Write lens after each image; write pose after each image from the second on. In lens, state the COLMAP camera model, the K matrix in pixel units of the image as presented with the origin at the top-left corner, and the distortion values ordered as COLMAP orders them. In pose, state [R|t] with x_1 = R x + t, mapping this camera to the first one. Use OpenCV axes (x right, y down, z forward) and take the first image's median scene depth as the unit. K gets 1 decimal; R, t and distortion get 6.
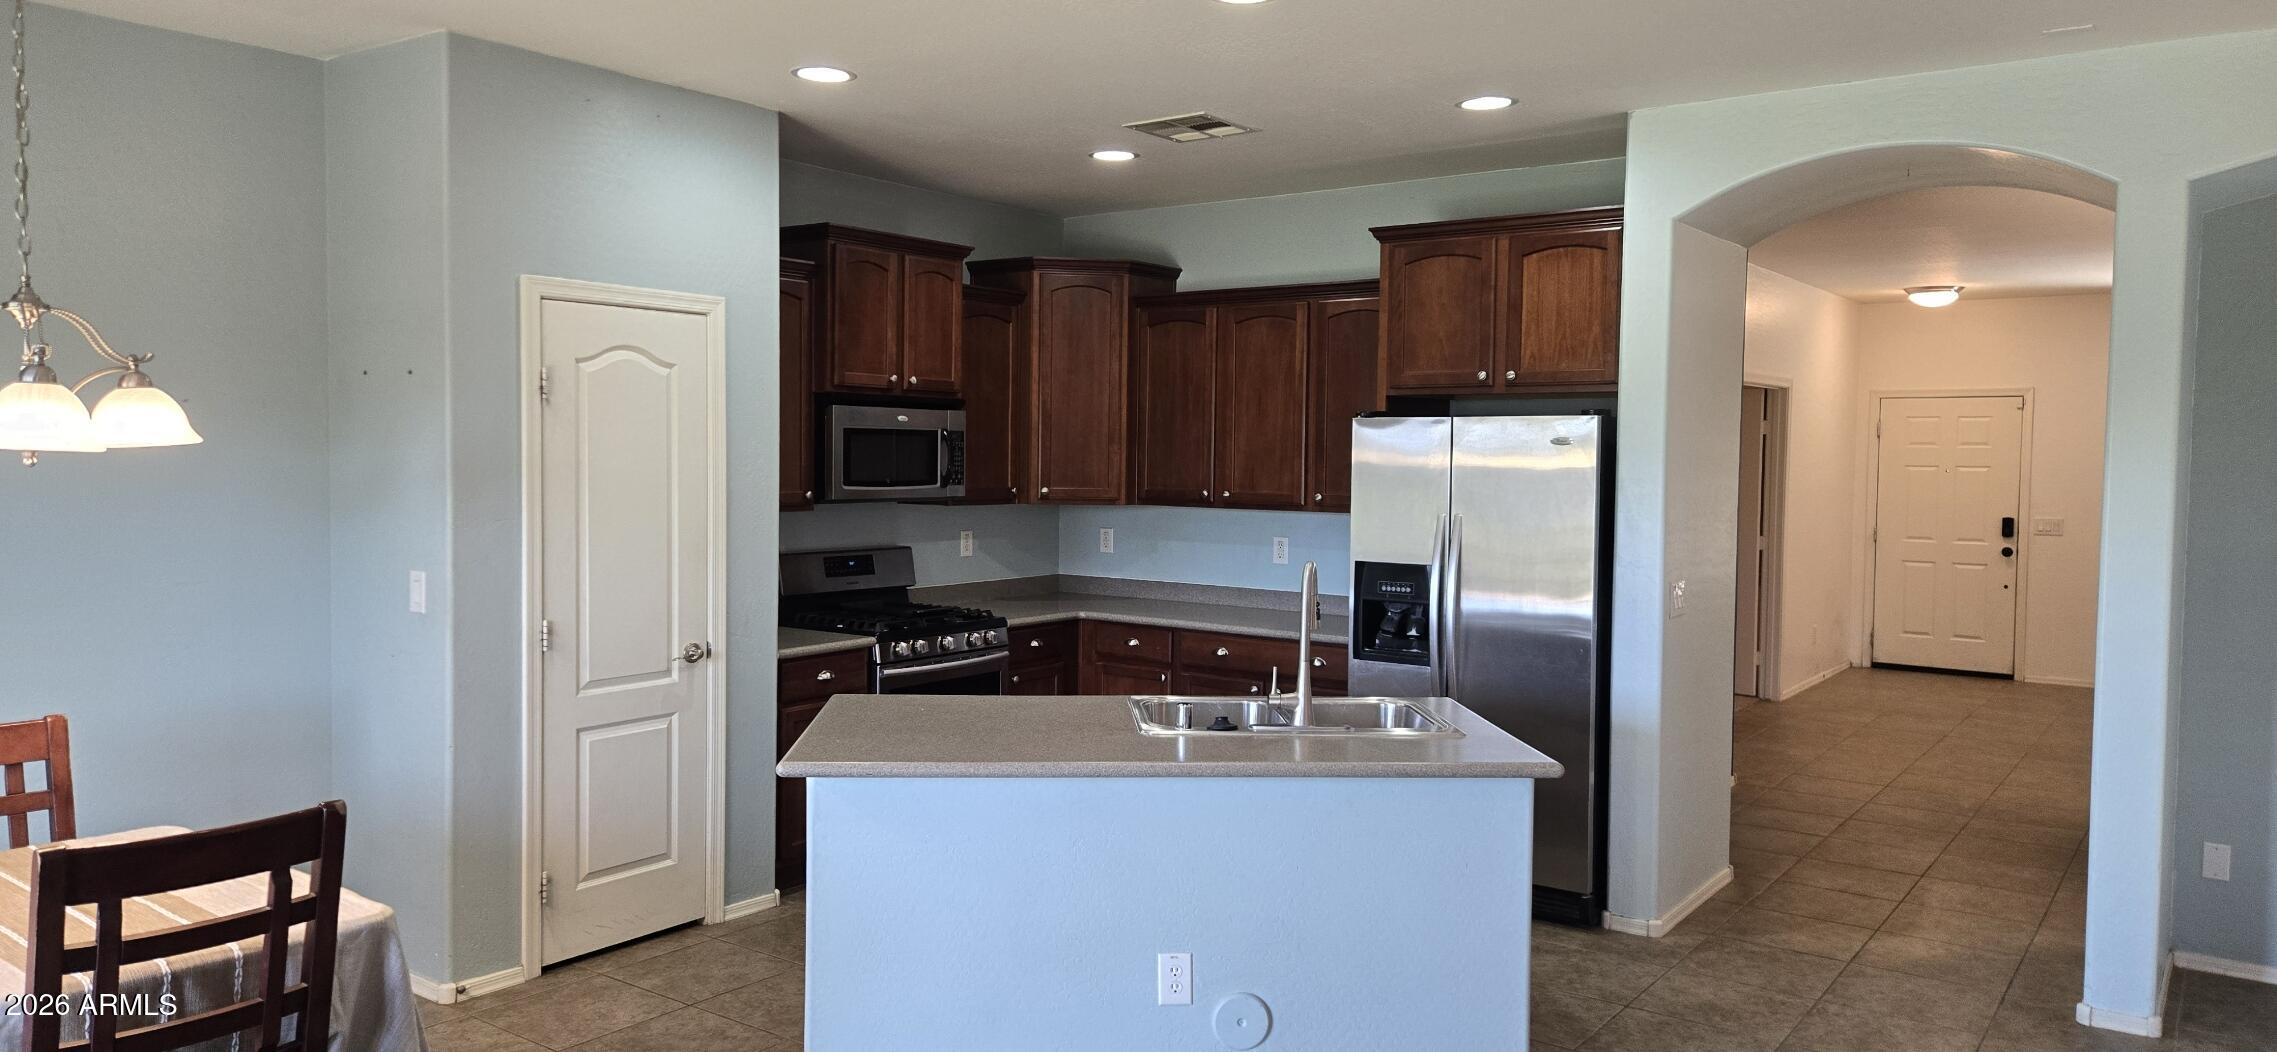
lens RADIAL K [[1529.1, 0, 1101.1], [0, 1529.1, 497.0], [0, 0, 1]] dist [0.059418, -0.049721]
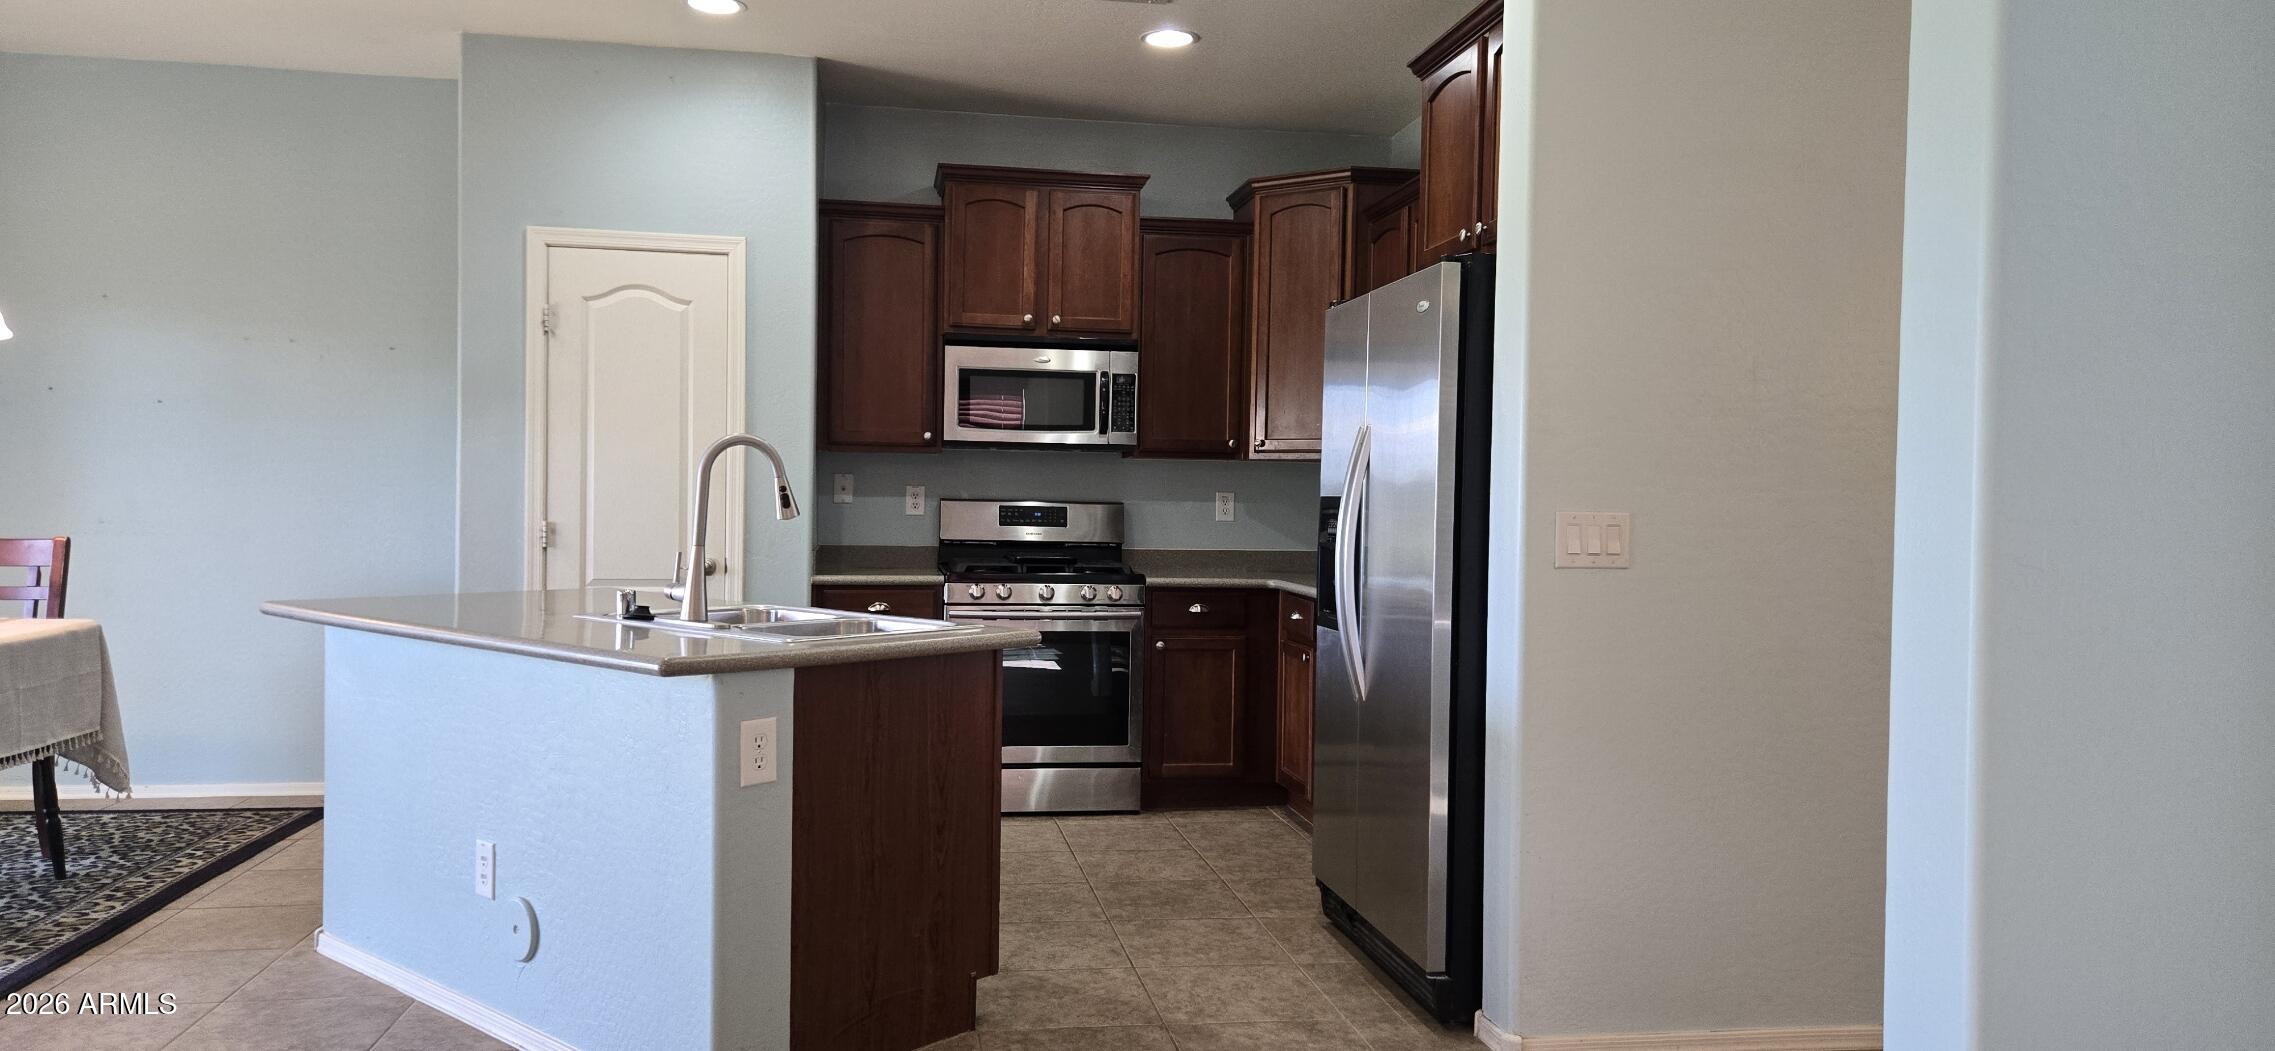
lens RADIAL K [[1527.8, 0, 1141.5], [0, 1527.8, 517.9], [0, 0, 1]] dist [0.059418, -0.049721]
pose [[0.721633, 0.008589, -0.692223, 0.624013], [-0.031405, 0.999300, -0.020341, 0.070310], [0.691563, 0.036418, 0.721397, 0.379063]]
